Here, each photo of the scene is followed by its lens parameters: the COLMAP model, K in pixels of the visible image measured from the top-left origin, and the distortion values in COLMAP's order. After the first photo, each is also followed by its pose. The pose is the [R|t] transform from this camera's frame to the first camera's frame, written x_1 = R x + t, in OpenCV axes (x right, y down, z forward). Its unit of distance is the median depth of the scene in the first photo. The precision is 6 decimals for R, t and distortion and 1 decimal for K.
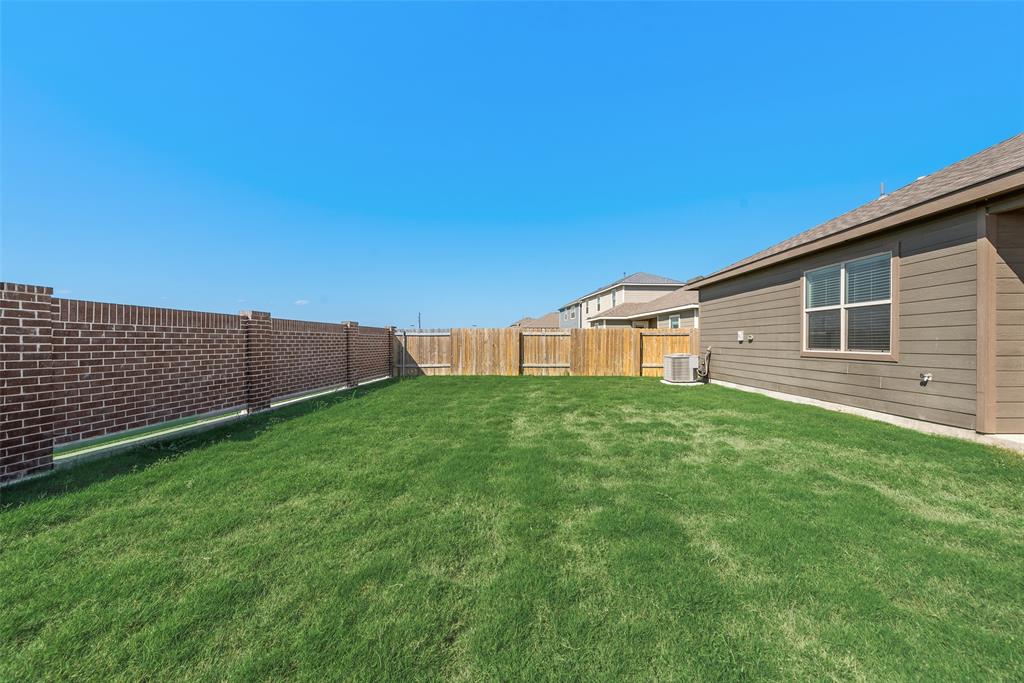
lens RADIAL K [[405.5, 0, 512.0], [0, 405.5, 341.5], [0, 0, 1]] dist [-0.000578, -0.000031]
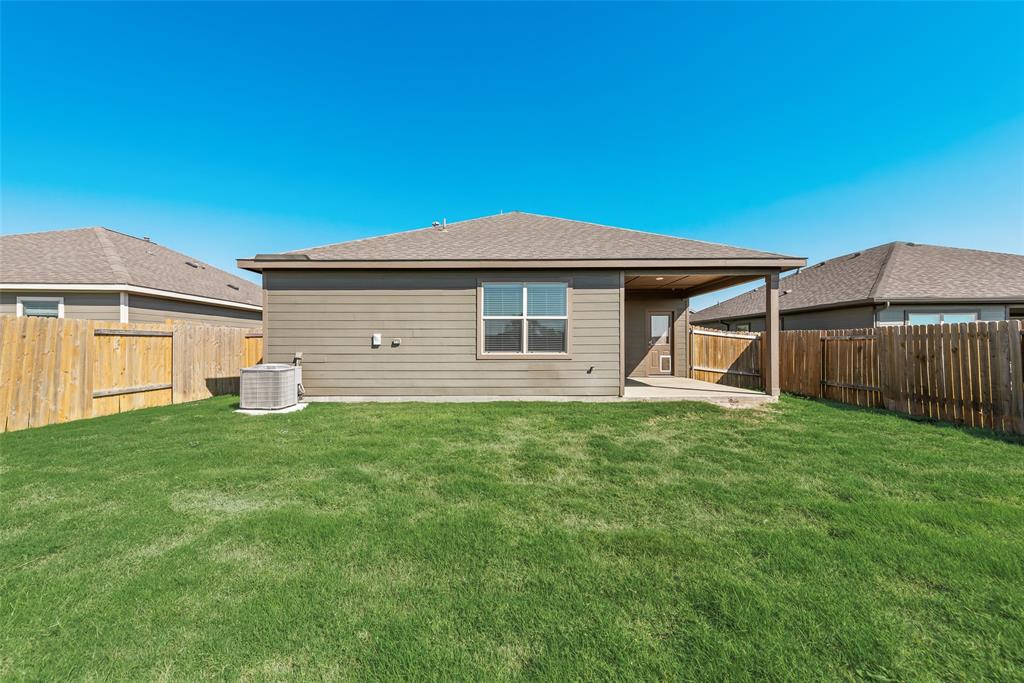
lens RADIAL K [[405.5, 0, 512.0], [0, 405.5, 341.5], [0, 0, 1]] dist [-0.000578, -0.000031]
pose [[-0.018465, 0.039625, 0.999044, -0.393057], [0.003103, 0.999212, -0.039575, 0.033717], [-0.999825, 0.002369, -0.018573, 0.953457]]
